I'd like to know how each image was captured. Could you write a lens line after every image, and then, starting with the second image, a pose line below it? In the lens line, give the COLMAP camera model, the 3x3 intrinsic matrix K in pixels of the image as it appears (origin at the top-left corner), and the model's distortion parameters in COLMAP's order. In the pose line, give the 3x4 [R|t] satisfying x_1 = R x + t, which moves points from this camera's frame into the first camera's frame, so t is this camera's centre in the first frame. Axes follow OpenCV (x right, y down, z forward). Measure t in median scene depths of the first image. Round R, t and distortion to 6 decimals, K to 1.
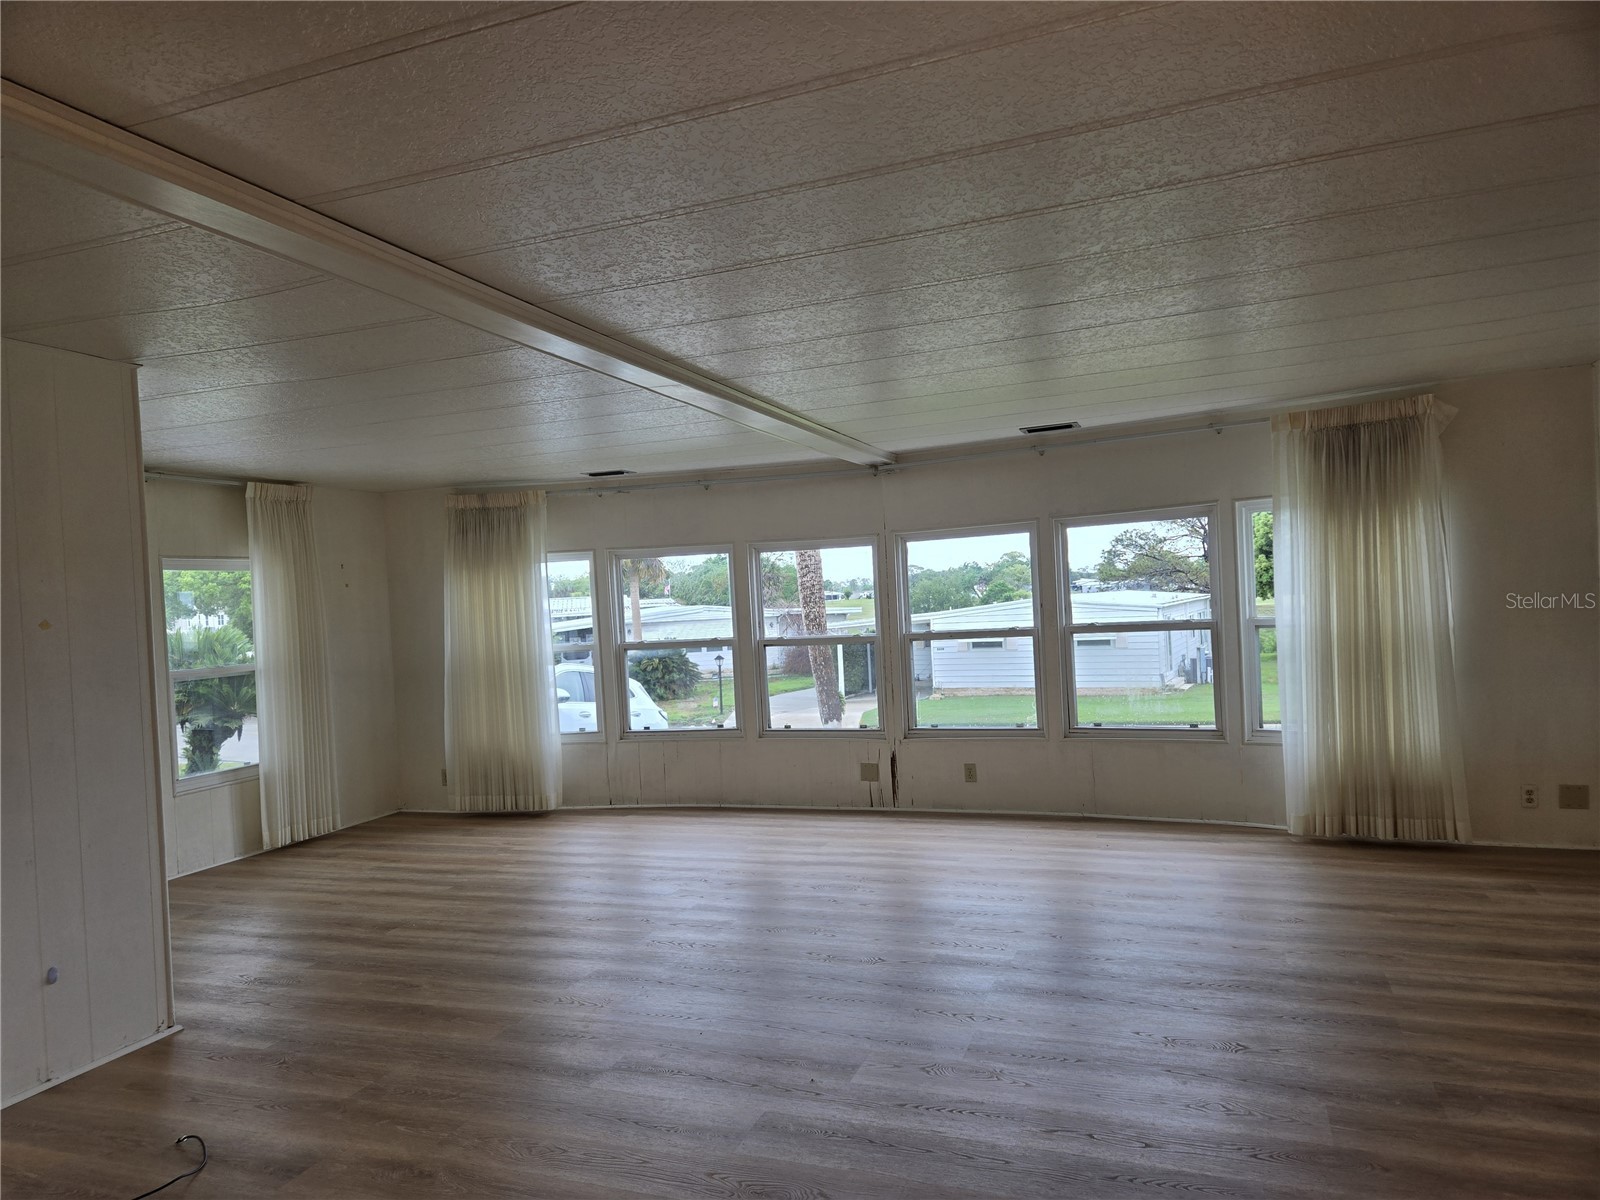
lens RADIAL K [[1064.5, 0, 788.2], [0, 1064.5, 607.0], [0, 0, 1]] dist [0.074561, -0.055341]
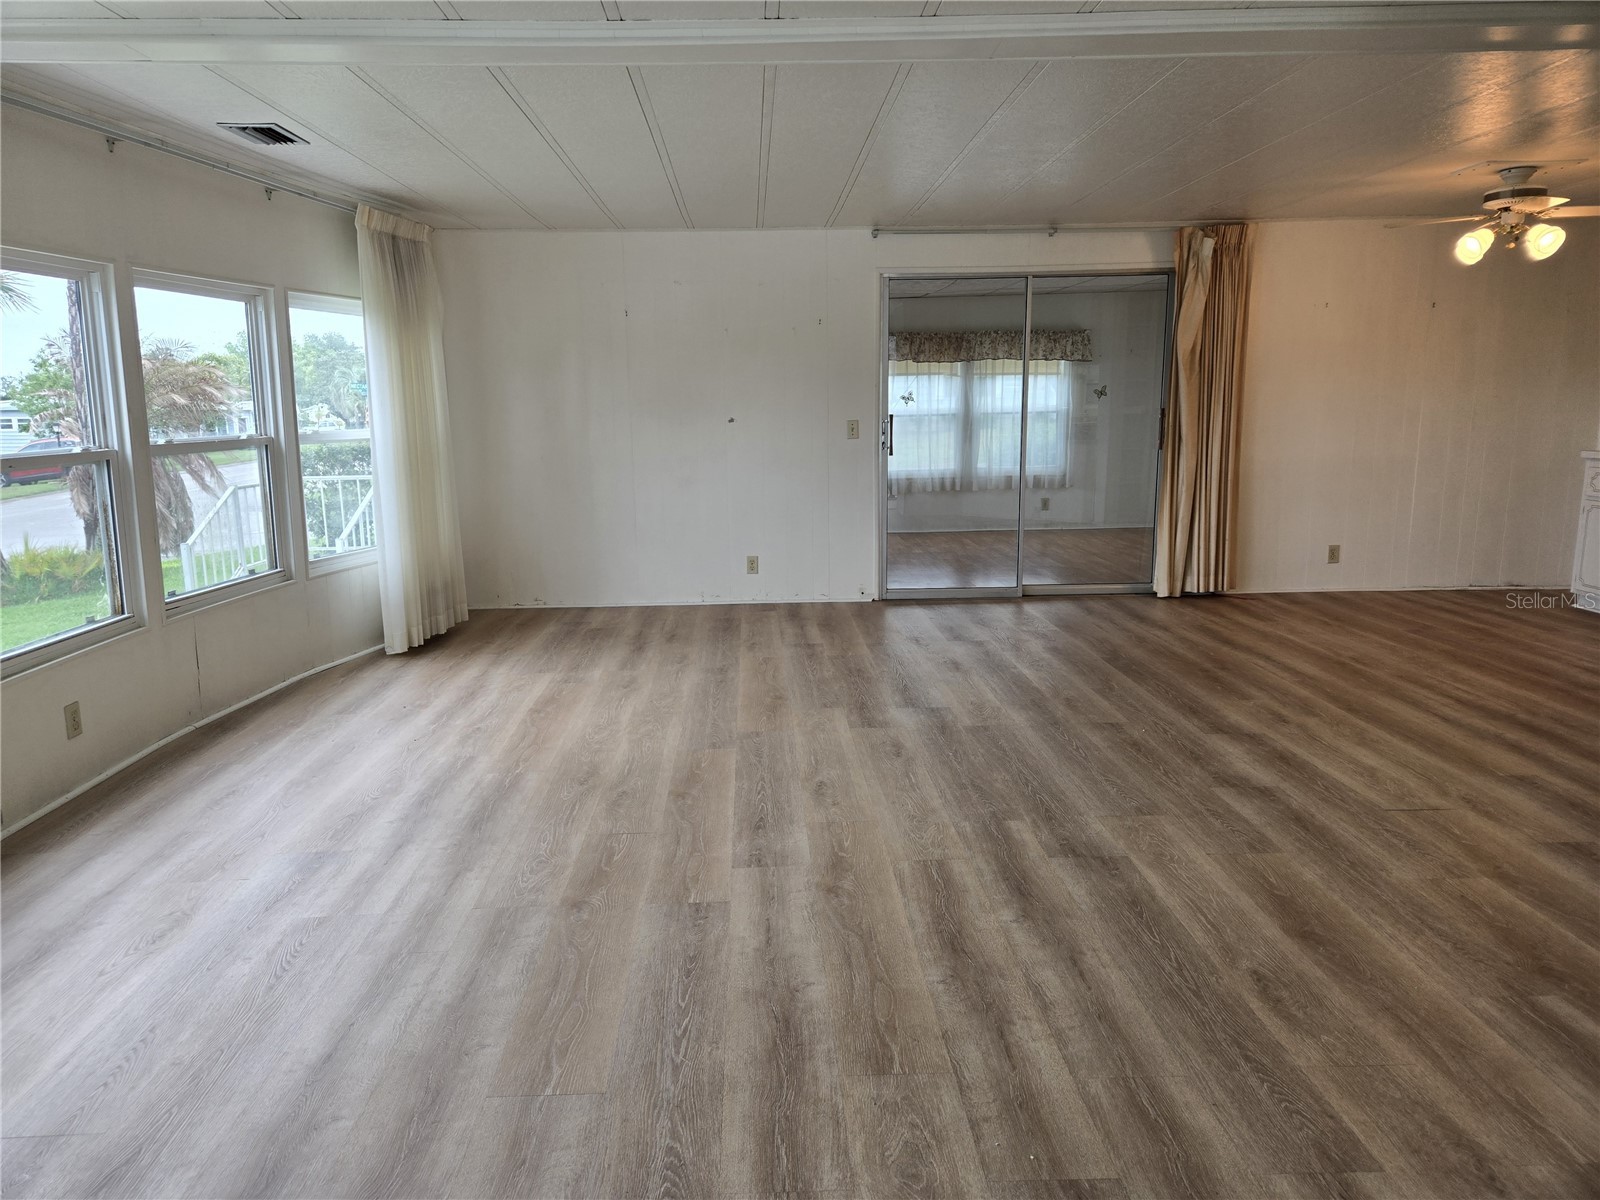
lens RADIAL K [[1064.5, 0, 779.4], [0, 1064.5, 596.5], [0, 0, 1]] dist [0.074561, -0.055341]
pose [[-0.382117, -0.114151, 0.917036, -0.708020], [0.039079, 0.989458, 0.139450, 0.046342], [-0.923287, 0.089123, -0.373628, 1.332465]]
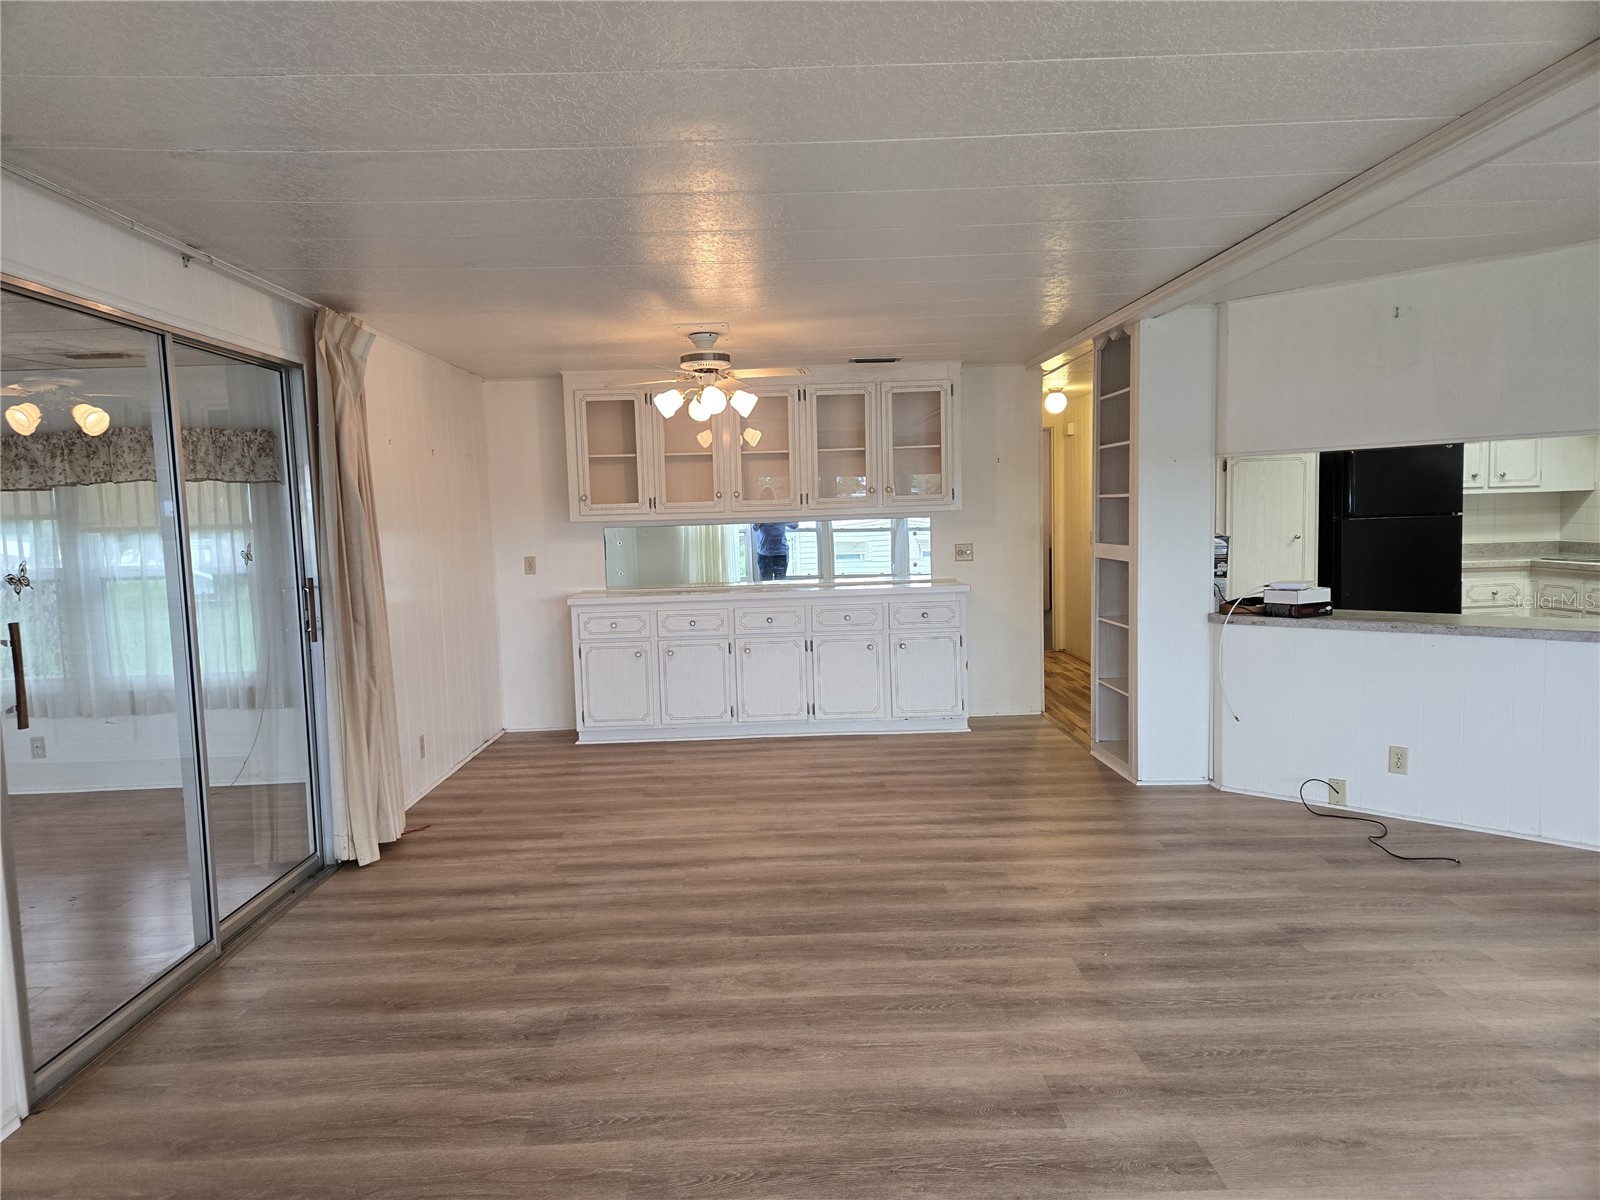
lens RADIAL K [[1064.5, 0, 794.0], [0, 1064.5, 596.2], [0, 0, 1]] dist [0.074561, -0.055341]
pose [[-0.927288, 0.103945, -0.359628, 0.458784], [0.071884, 0.992241, 0.101443, -0.032408], [0.367382, 0.068215, -0.927565, 1.295350]]
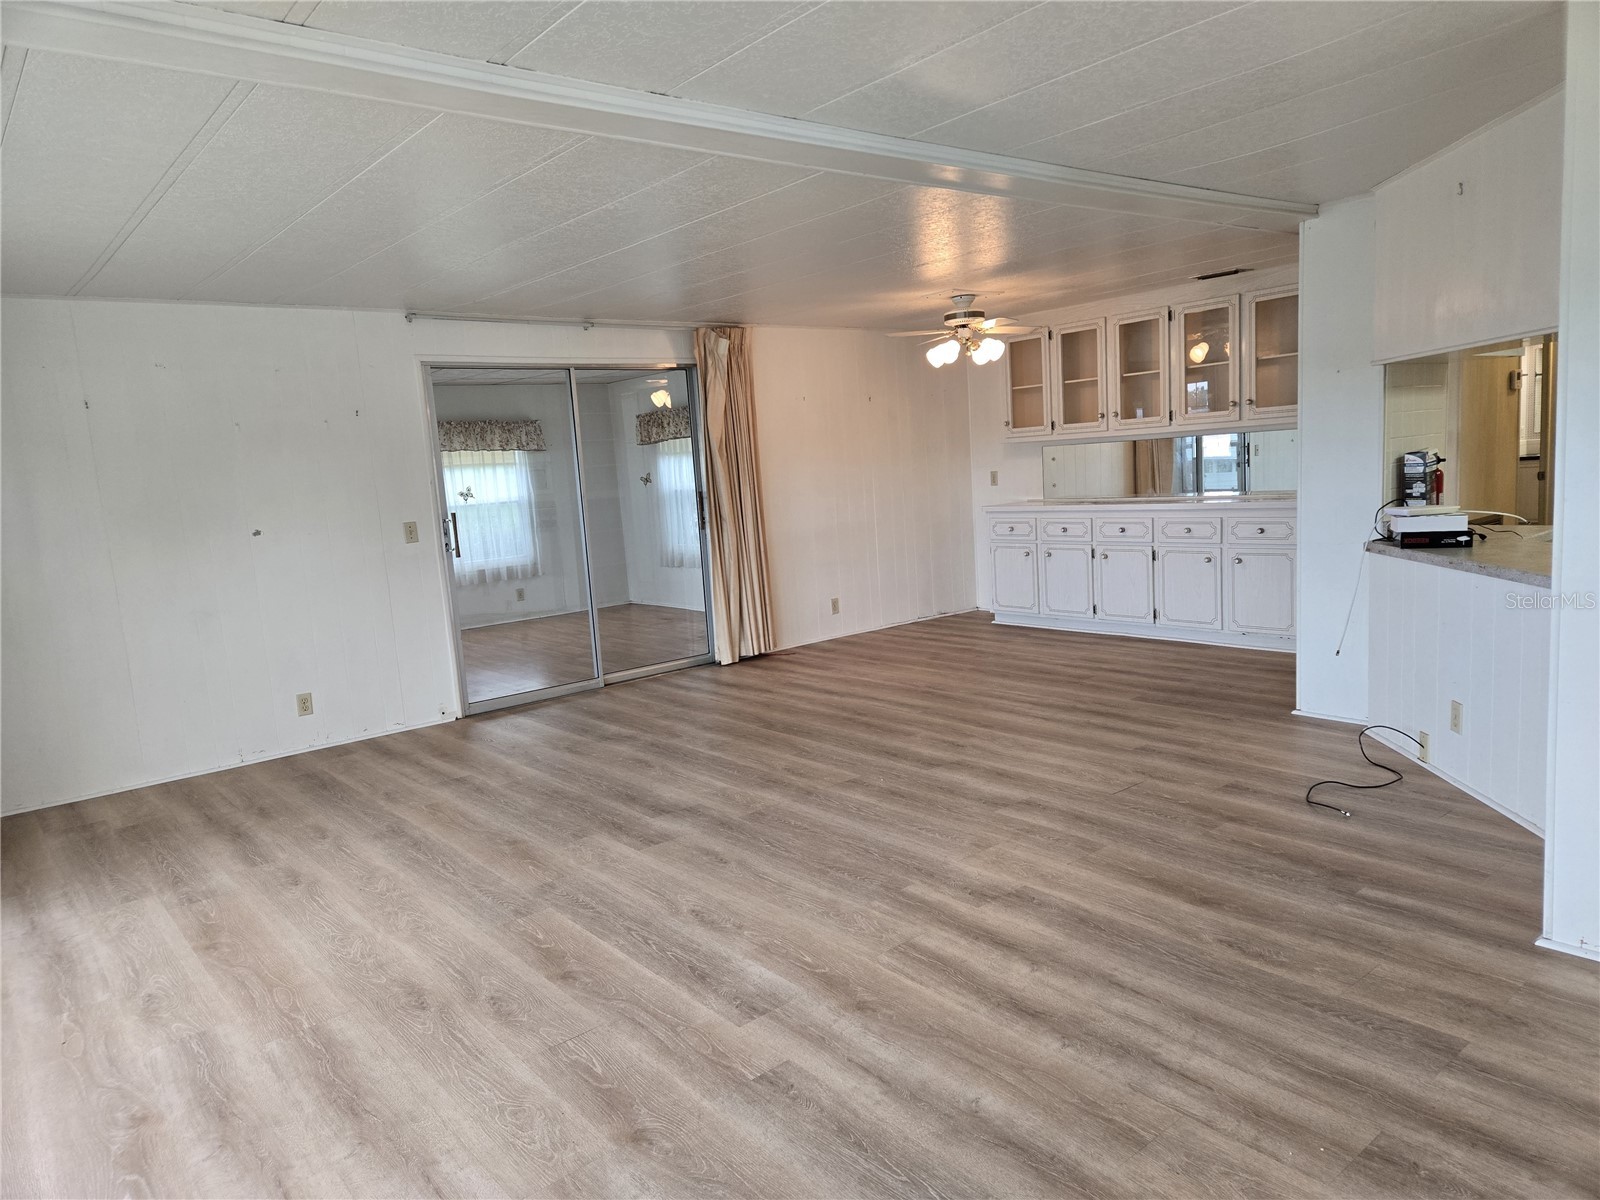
lens RADIAL K [[1064.5, 0, 805.6], [0, 1064.5, 596.9], [0, 0, 1]] dist [0.074561, -0.055341]
pose [[-0.866156, 0.041115, 0.498080, -0.434064], [0.111317, 0.987446, 0.112069, 0.011270], [-0.487220, 0.152514, -0.859858, 1.581479]]
